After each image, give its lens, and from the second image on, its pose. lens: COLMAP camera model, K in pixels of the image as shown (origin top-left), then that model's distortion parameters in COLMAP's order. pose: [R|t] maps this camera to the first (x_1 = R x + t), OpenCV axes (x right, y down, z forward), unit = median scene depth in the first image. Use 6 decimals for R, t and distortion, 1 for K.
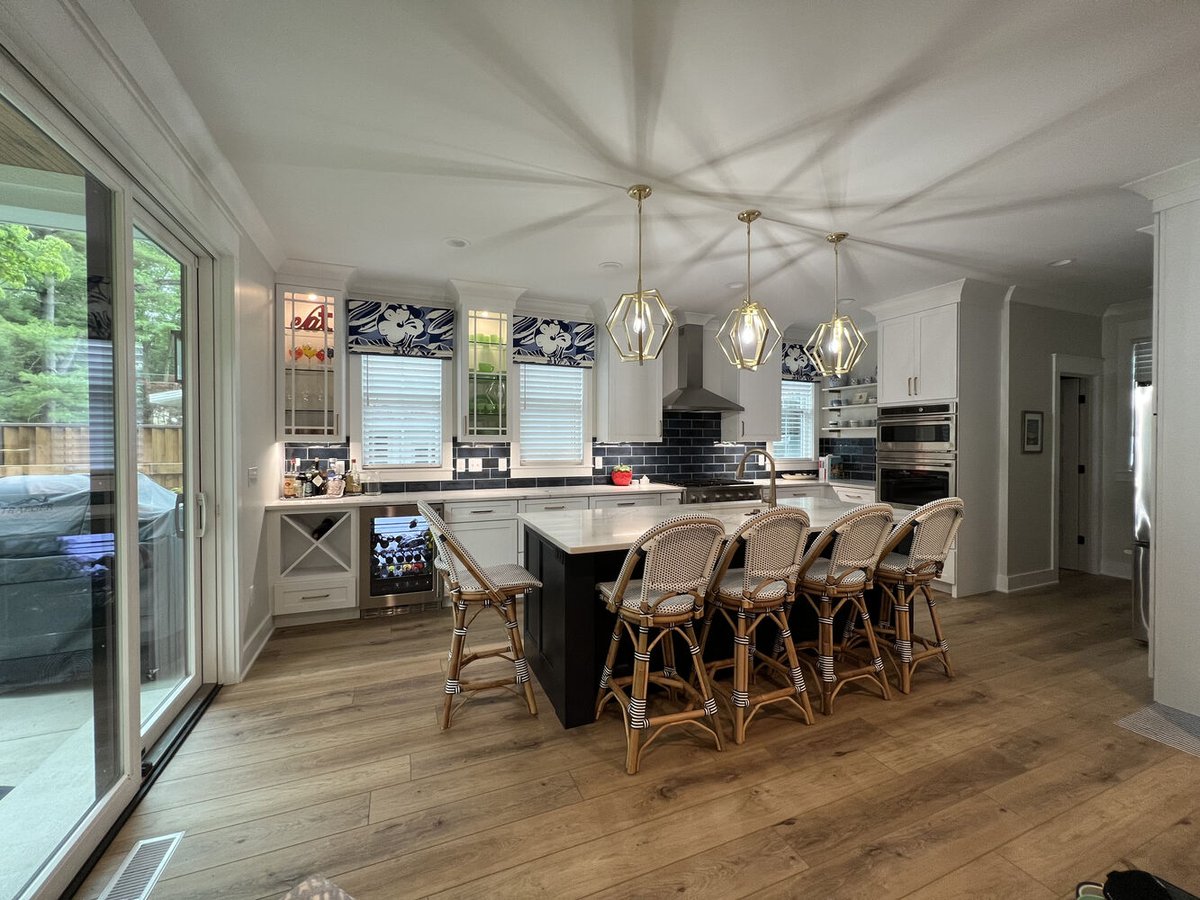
lens RADIAL K [[481.3, 0, 597.5], [0, 481.3, 451.2], [0, 0, 1]] dist [-0.001726, -0.000035]
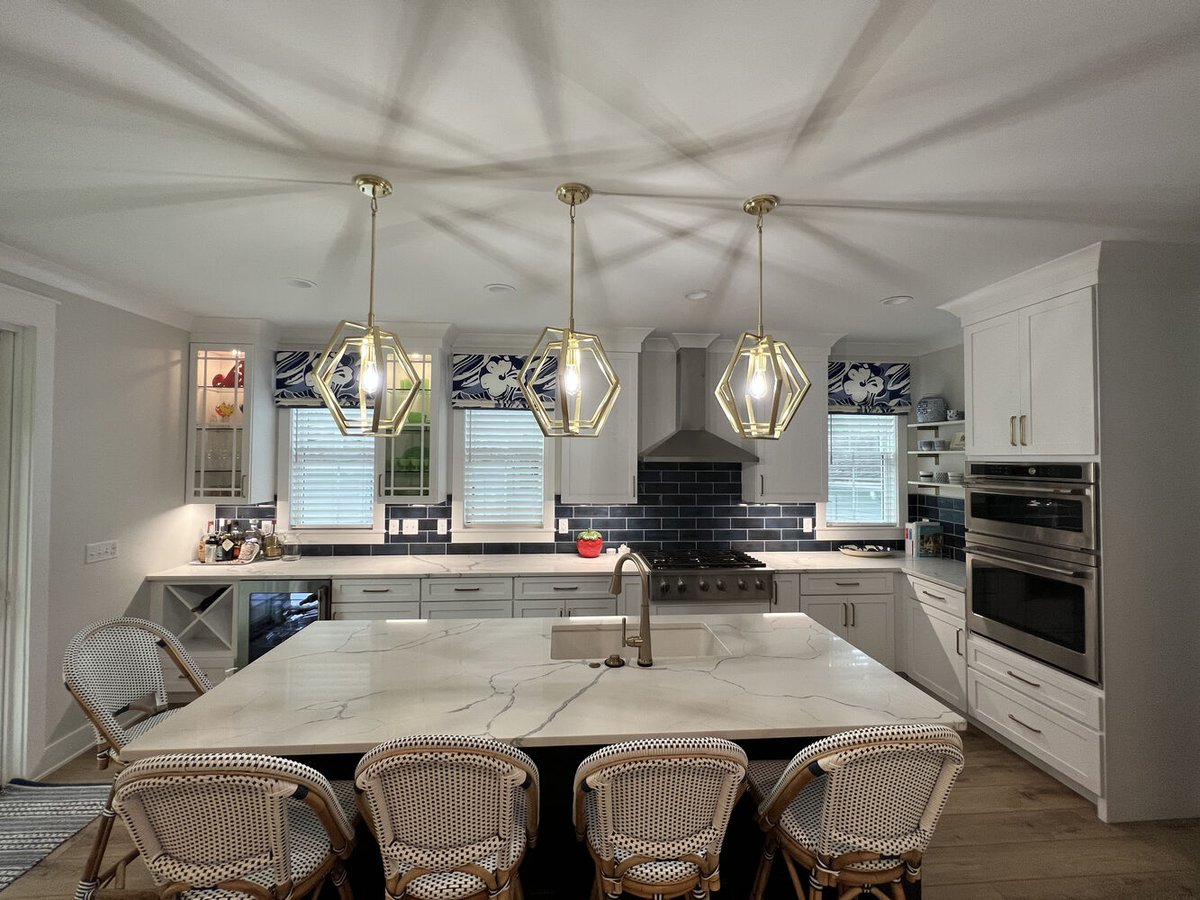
lens RADIAL K [[481.3, 0, 602.2], [0, 481.3, 449.7], [0, 0, 1]] dist [-0.001726, -0.000035]
pose [[0.949647, -0.000429, -0.313321, 0.357796], [-0.011108, 0.999324, -0.035035, -0.086129], [0.313125, 0.036751, 0.949001, 0.277430]]
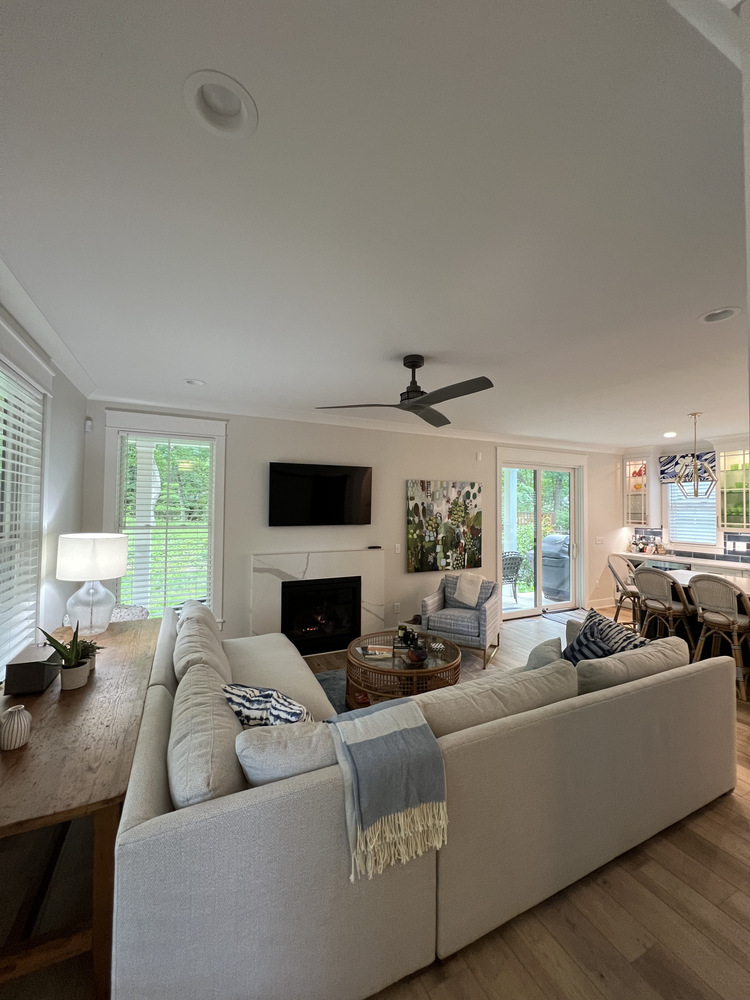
lens RADIAL K [[401.1, 0, 375.1], [0, 401.1, 494.8], [0, 0, 1]] dist [-0.001726, -0.000035]
pose [[0.055413, -0.029982, -0.998013, 0.983711], [-0.026276, 0.999159, -0.031475, -0.067094], [0.998118, 0.027968, 0.054578, -0.249562]]
